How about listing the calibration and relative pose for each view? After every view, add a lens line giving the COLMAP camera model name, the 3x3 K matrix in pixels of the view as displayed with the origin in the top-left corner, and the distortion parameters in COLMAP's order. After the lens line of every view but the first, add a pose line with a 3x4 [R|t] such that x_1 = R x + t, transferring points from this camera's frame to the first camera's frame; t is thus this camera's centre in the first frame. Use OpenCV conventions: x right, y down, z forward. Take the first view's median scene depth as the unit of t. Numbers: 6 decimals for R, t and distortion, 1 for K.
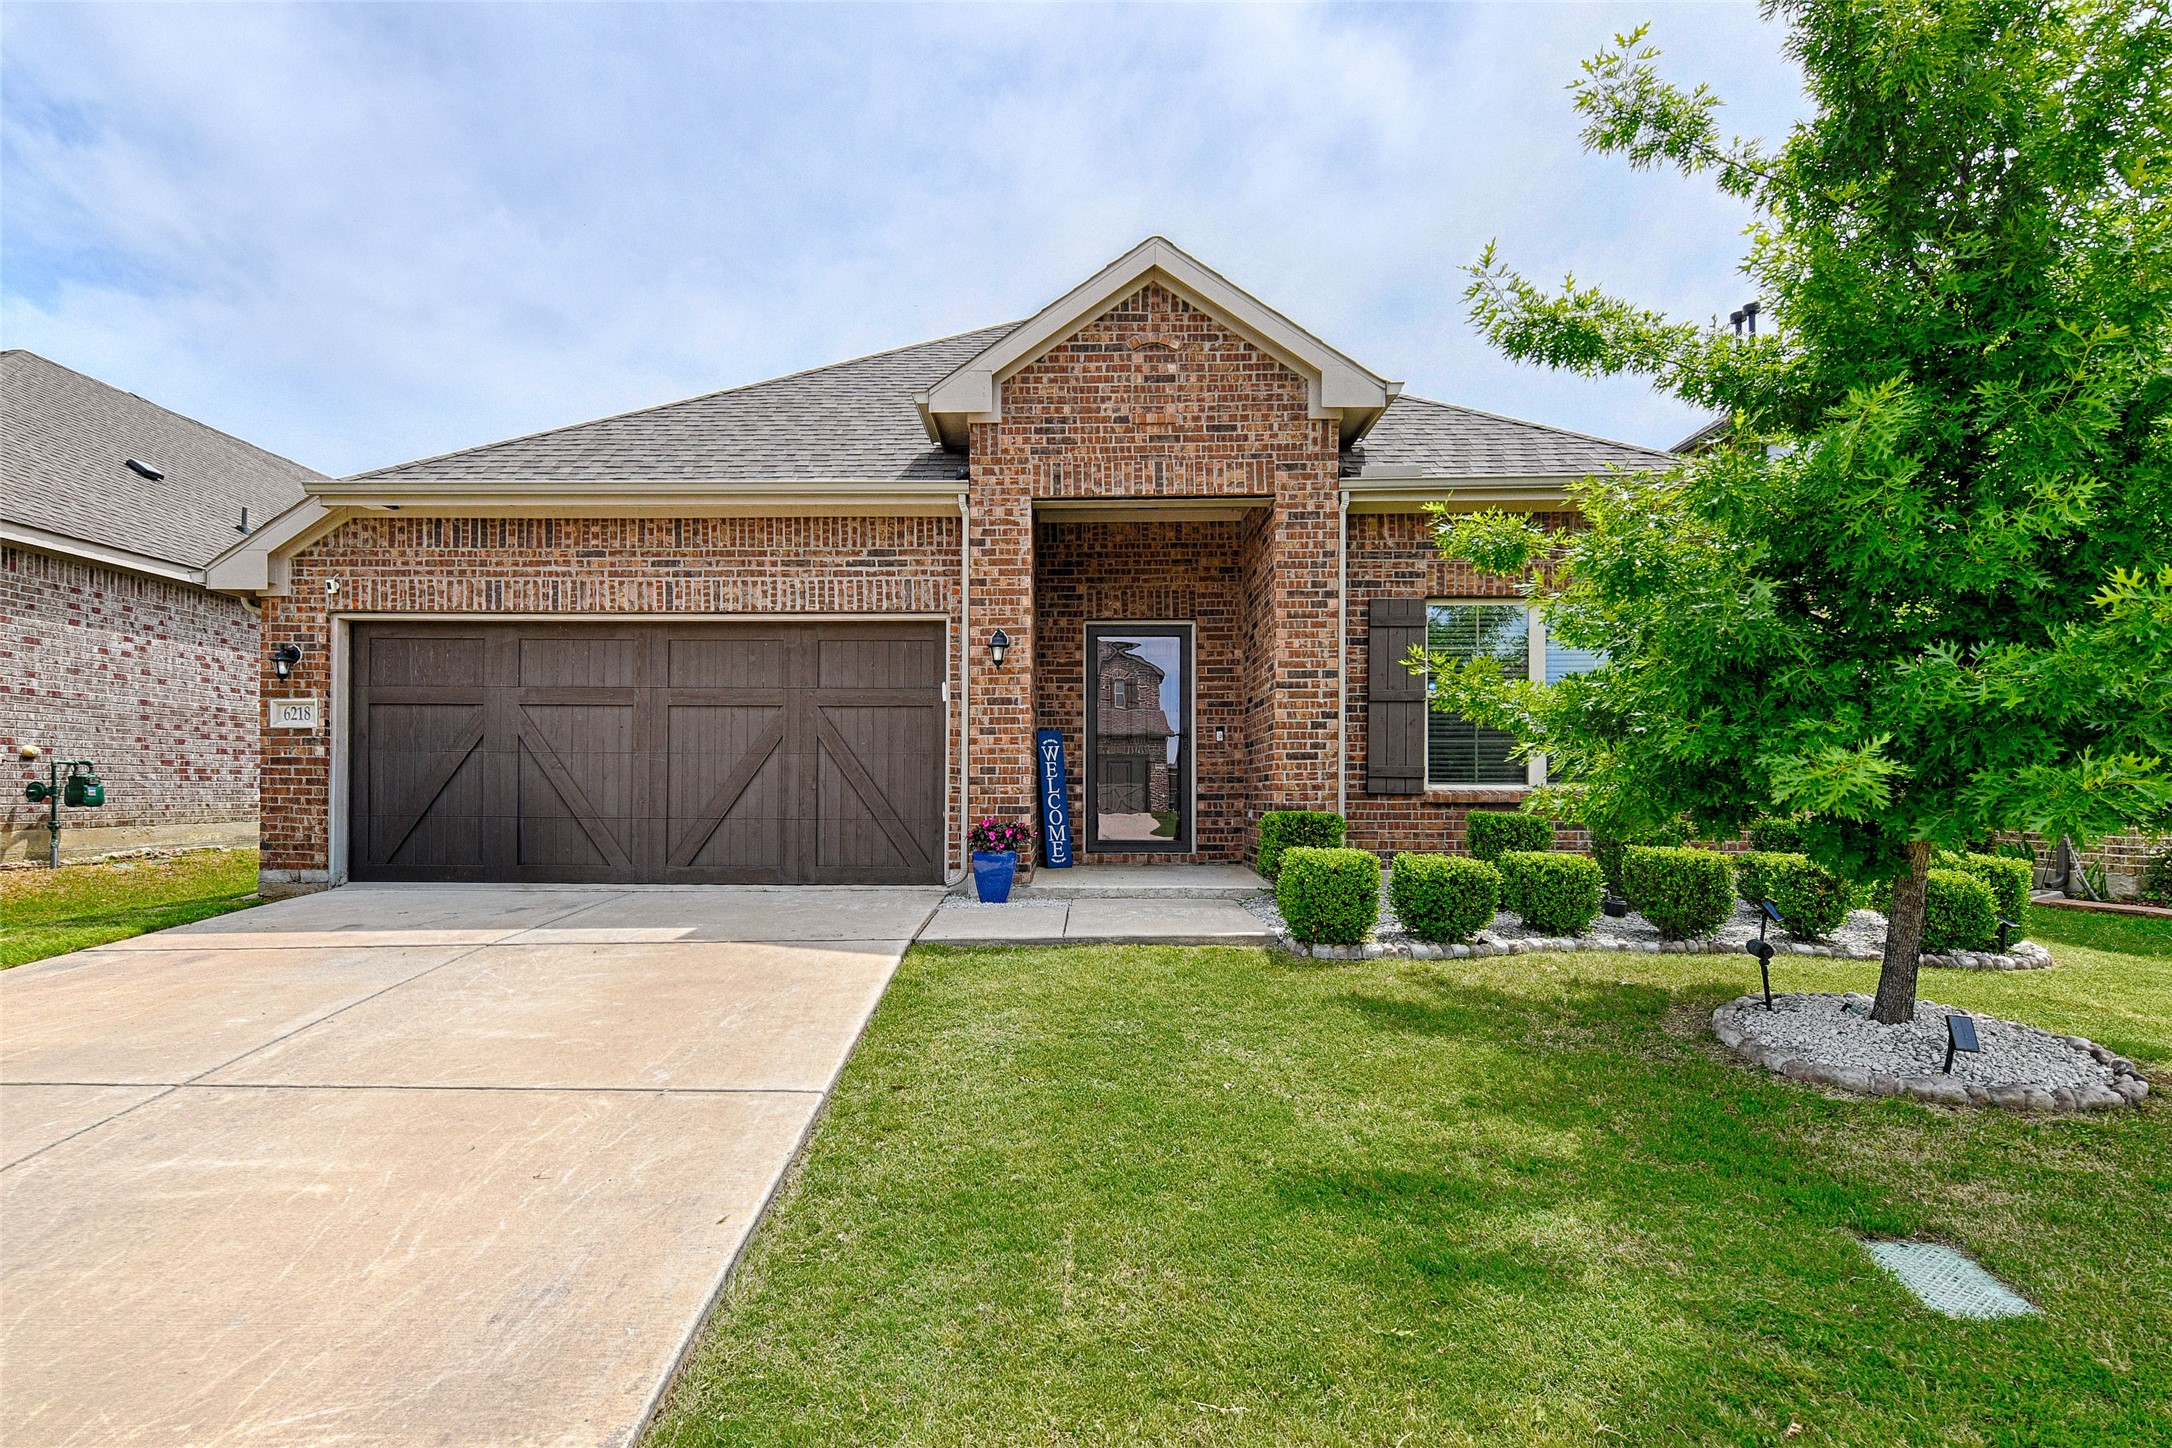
lens RADIAL K [[869.6, 0, 1159.5], [0, 869.6, 793.0], [0, 0, 1]] dist [0.003427, 0.000049]
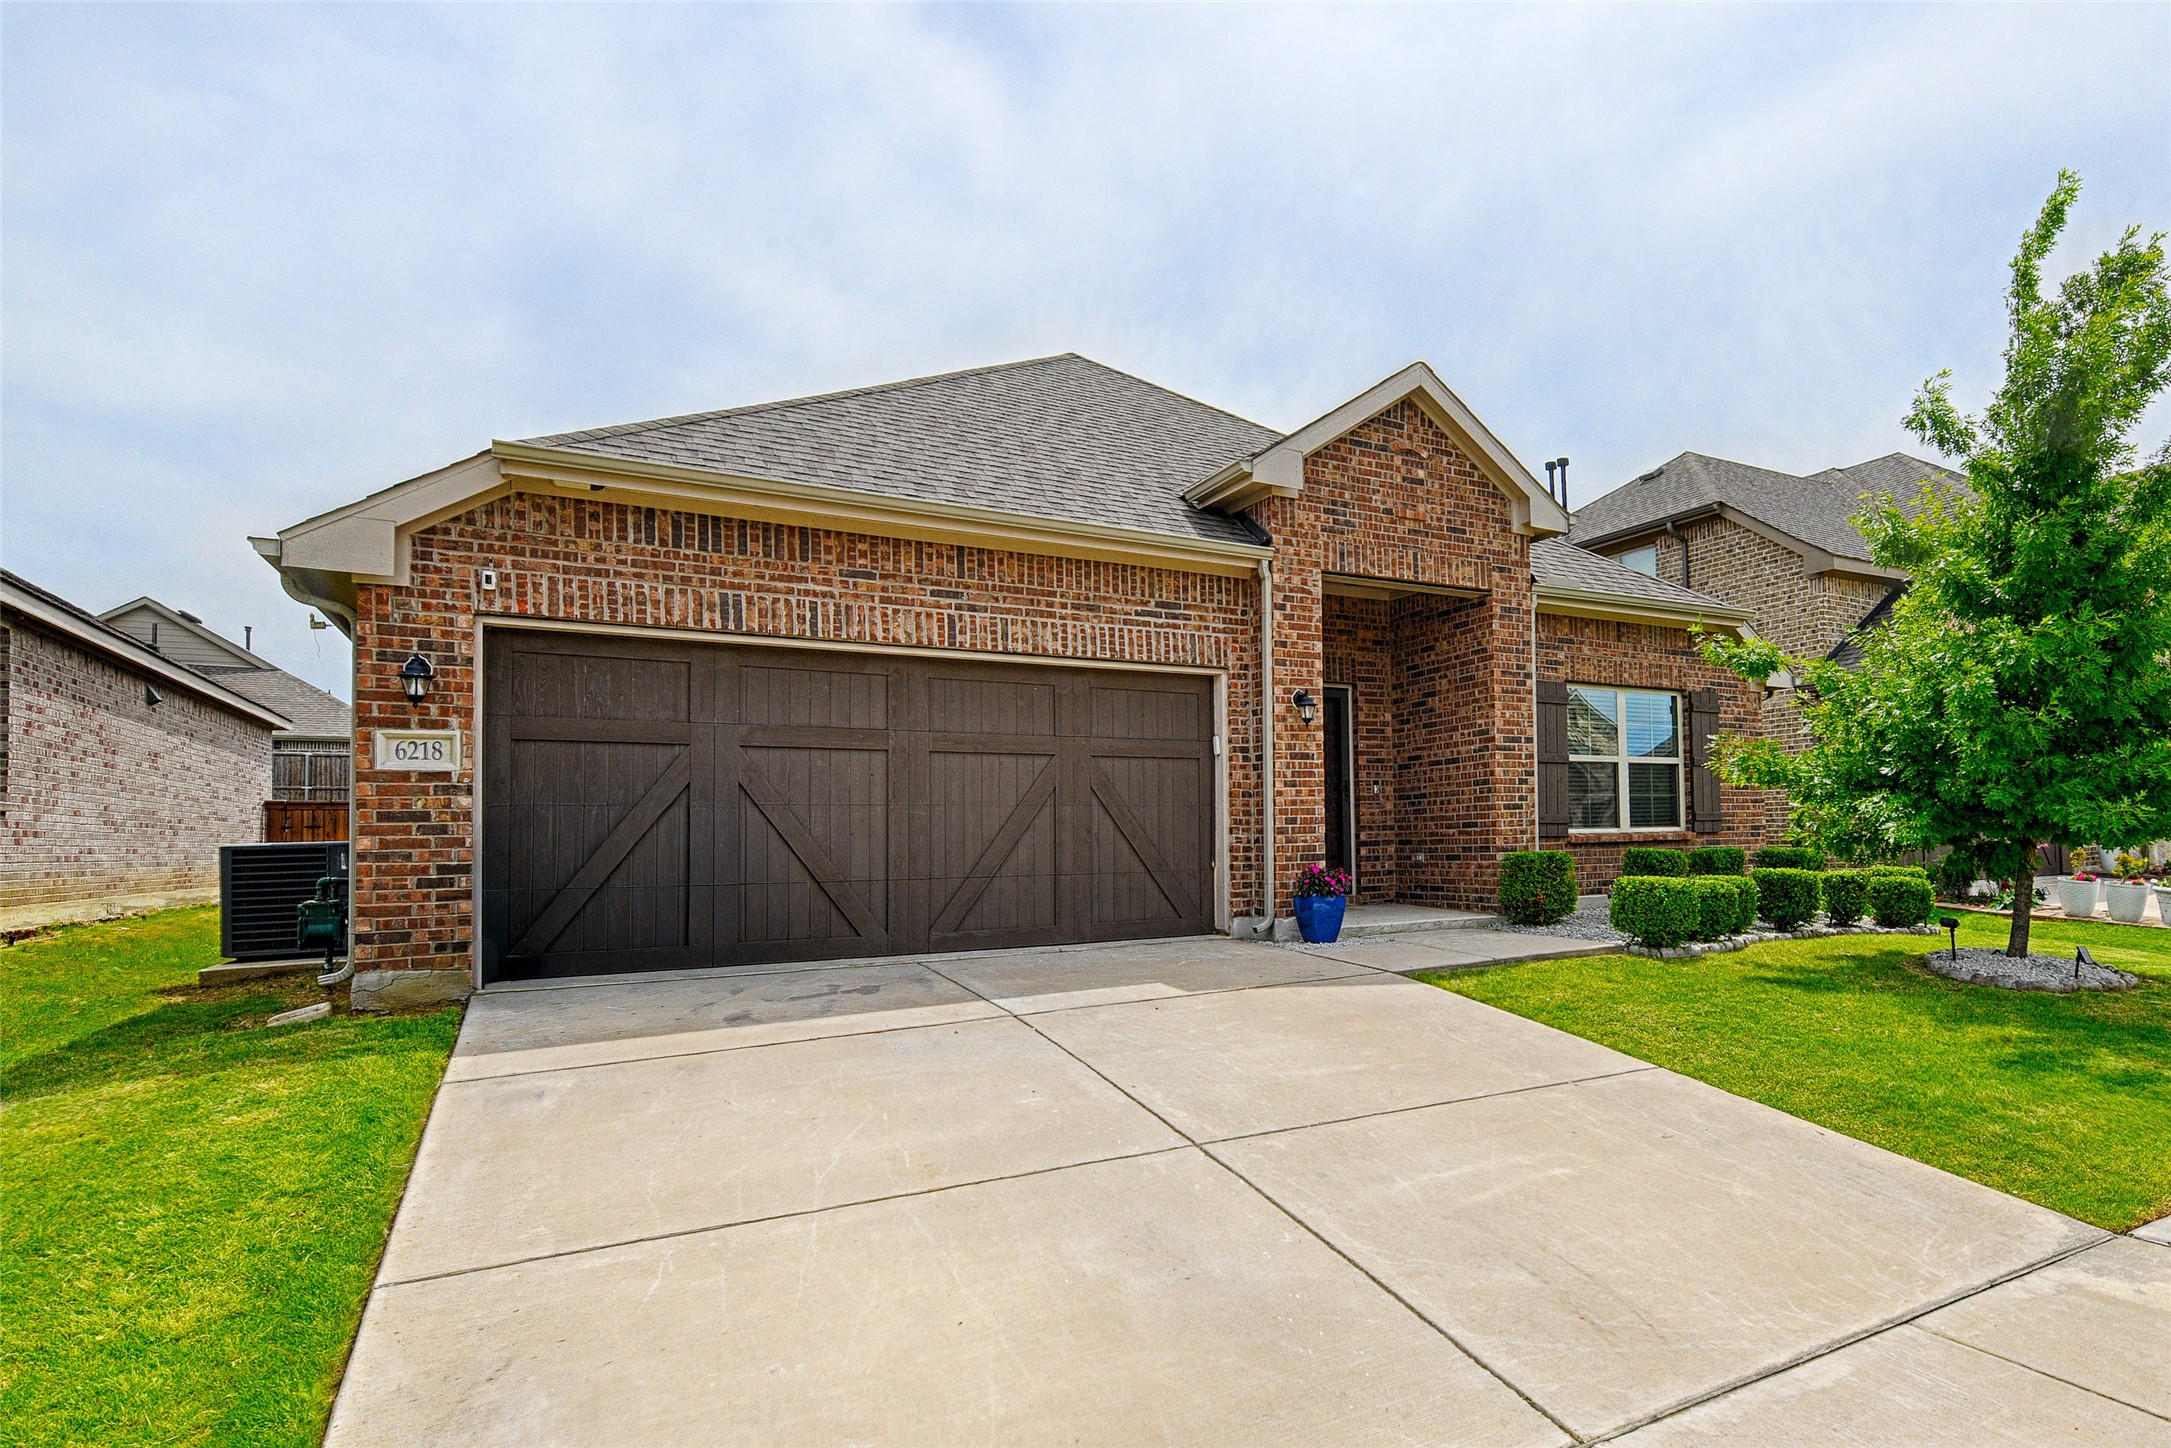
lens RADIAL K [[901.9, 0, 1265.3], [0, 901.9, 826.1], [0, 0, 1]] dist [0.001954, 0.000263]
pose [[0.893722, -0.012094, 0.448457, -0.696540], [0.021845, 0.999624, -0.016576, -0.001639], [-0.448088, 0.024611, 0.893651, 0.026630]]
